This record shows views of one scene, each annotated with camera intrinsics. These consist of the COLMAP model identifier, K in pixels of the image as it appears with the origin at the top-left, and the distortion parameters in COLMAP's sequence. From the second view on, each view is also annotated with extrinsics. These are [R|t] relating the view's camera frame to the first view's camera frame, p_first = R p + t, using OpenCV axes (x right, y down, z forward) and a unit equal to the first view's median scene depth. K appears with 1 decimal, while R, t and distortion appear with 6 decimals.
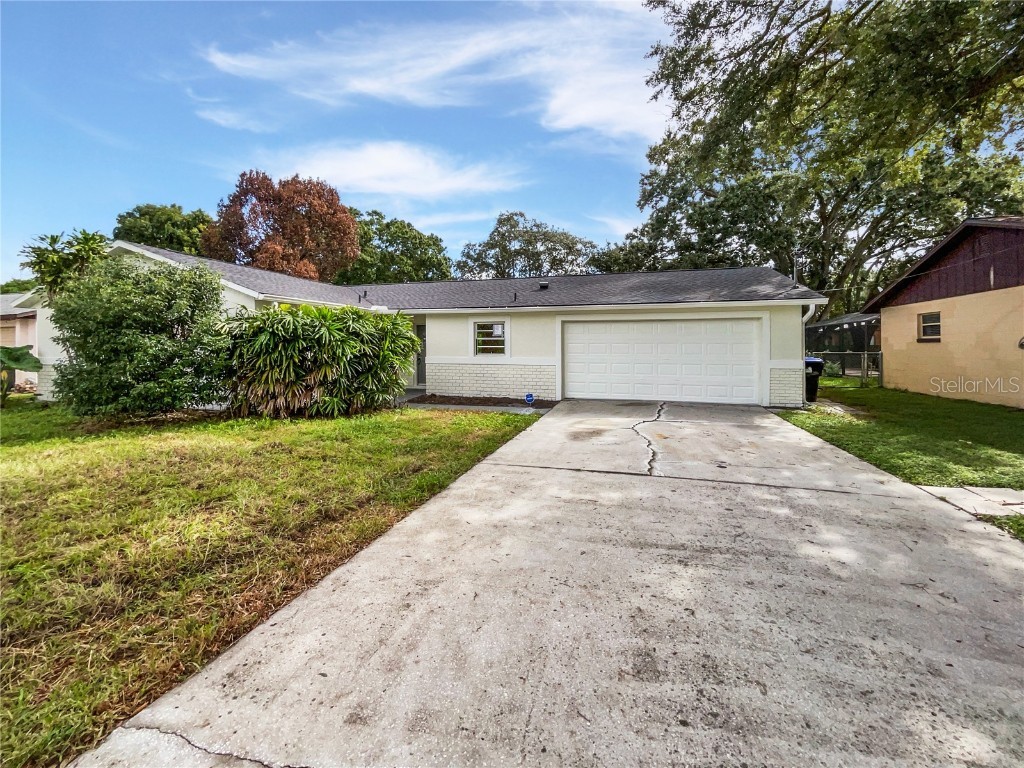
lens RADIAL K [[447.8, 0, 508.3], [0, 447.8, 349.9], [0, 0, 1]] dist [-0.000615, 0.001349]
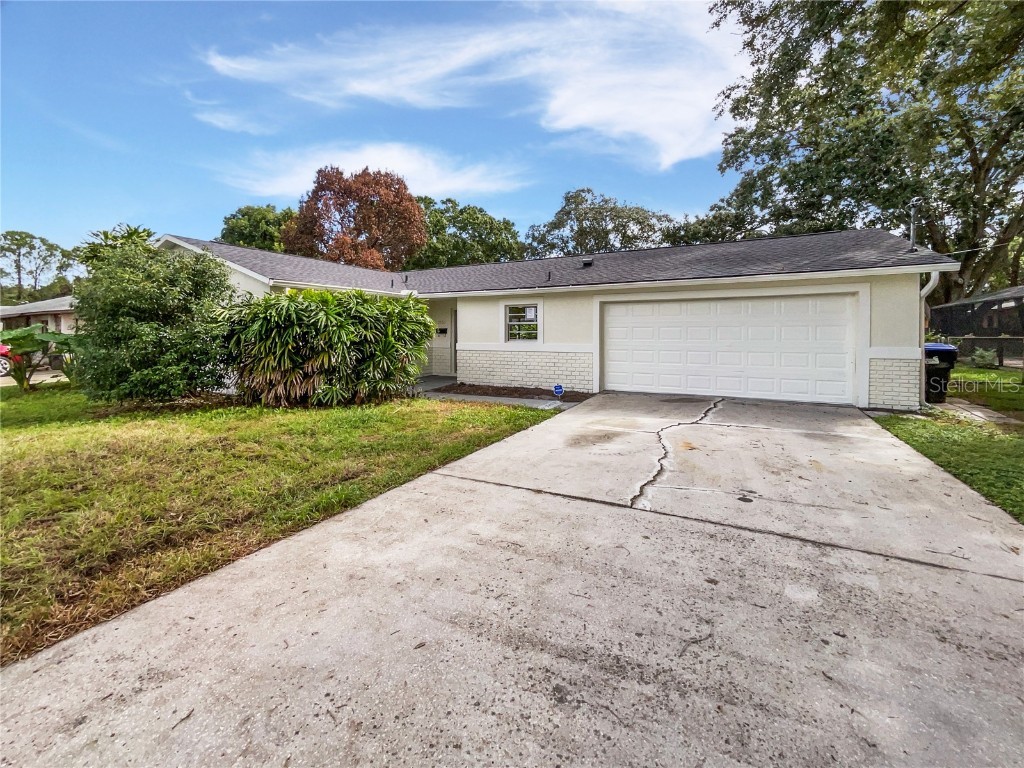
lens RADIAL K [[447.8, 0, 500.5], [0, 447.8, 343.7], [0, 0, 1]] dist [-0.000615, 0.001349]
pose [[0.977671, -0.000123, -0.210140, 0.118811], [0.003854, 0.999842, 0.017343, 0.000737], [0.210105, -0.017766, 0.977517, 0.112409]]
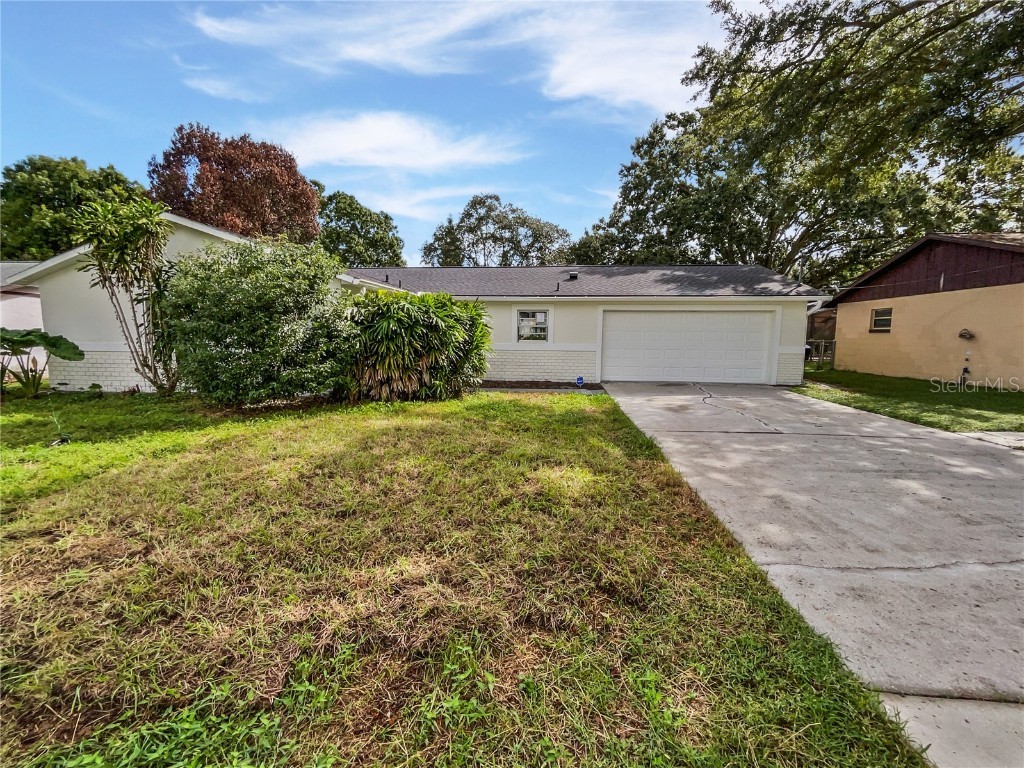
lens RADIAL K [[447.8, 0, 514.1], [0, 447.8, 397.7], [0, 0, 1]] dist [-0.000615, 0.001349]
pose [[0.982780, -0.019347, 0.183764, -0.314045], [-0.005591, 0.990935, 0.134226, 0.000886], [-0.184695, -0.132942, 0.973763, -0.056978]]
